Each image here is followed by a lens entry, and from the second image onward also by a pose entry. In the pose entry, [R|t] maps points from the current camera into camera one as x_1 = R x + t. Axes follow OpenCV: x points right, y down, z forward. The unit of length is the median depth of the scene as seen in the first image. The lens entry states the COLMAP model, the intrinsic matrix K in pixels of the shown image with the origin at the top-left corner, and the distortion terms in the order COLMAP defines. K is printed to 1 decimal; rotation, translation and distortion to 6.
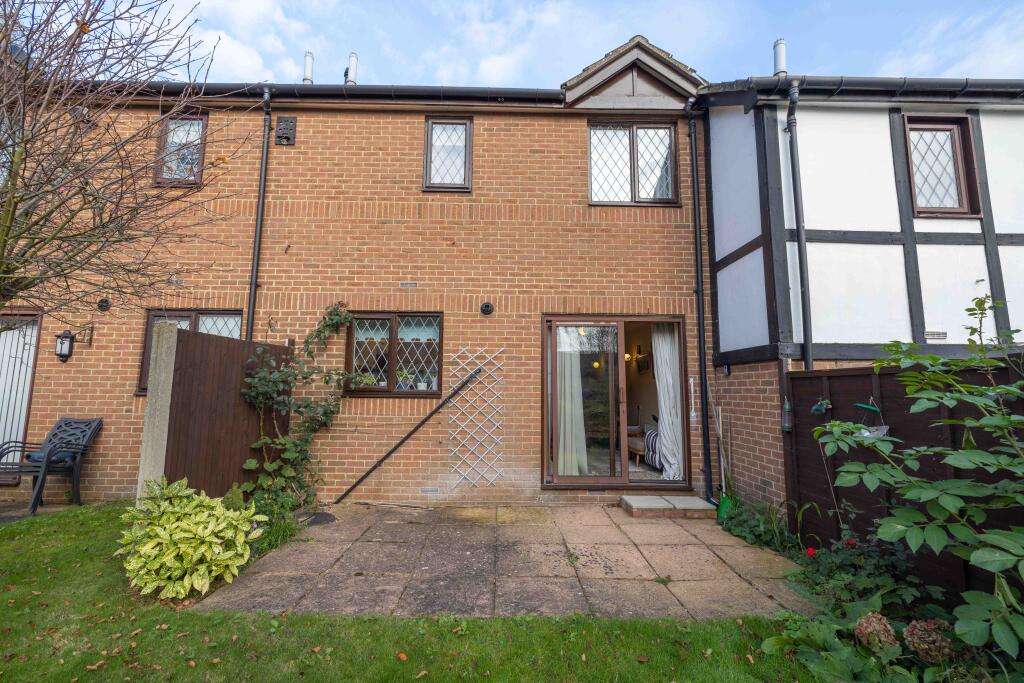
lens RADIAL K [[428.6, 0, 514.5], [0, 428.6, 339.6], [0, 0, 1]] dist [0.000432, 0.000059]
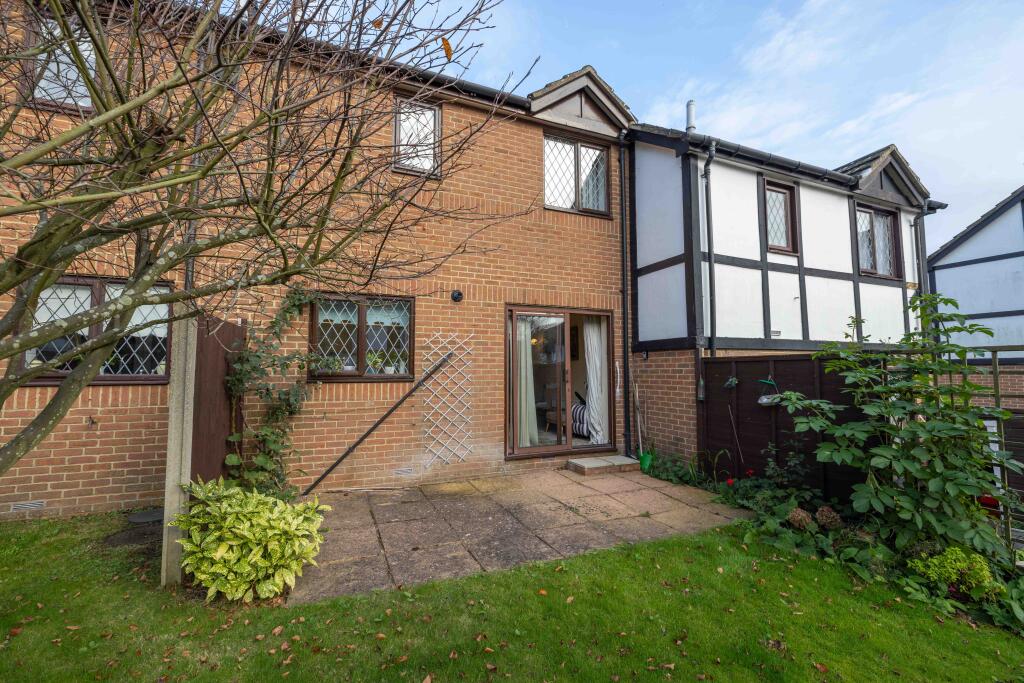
lens RADIAL K [[428.6, 0, 509.1], [0, 428.6, 340.5], [0, 0, 1]] dist [0.000432, 0.000059]
pose [[0.925605, 0.015980, 0.378154, -0.386707], [-0.034370, 0.998529, 0.041930, -0.013190], [-0.376928, -0.051807, 0.924792, -0.027597]]
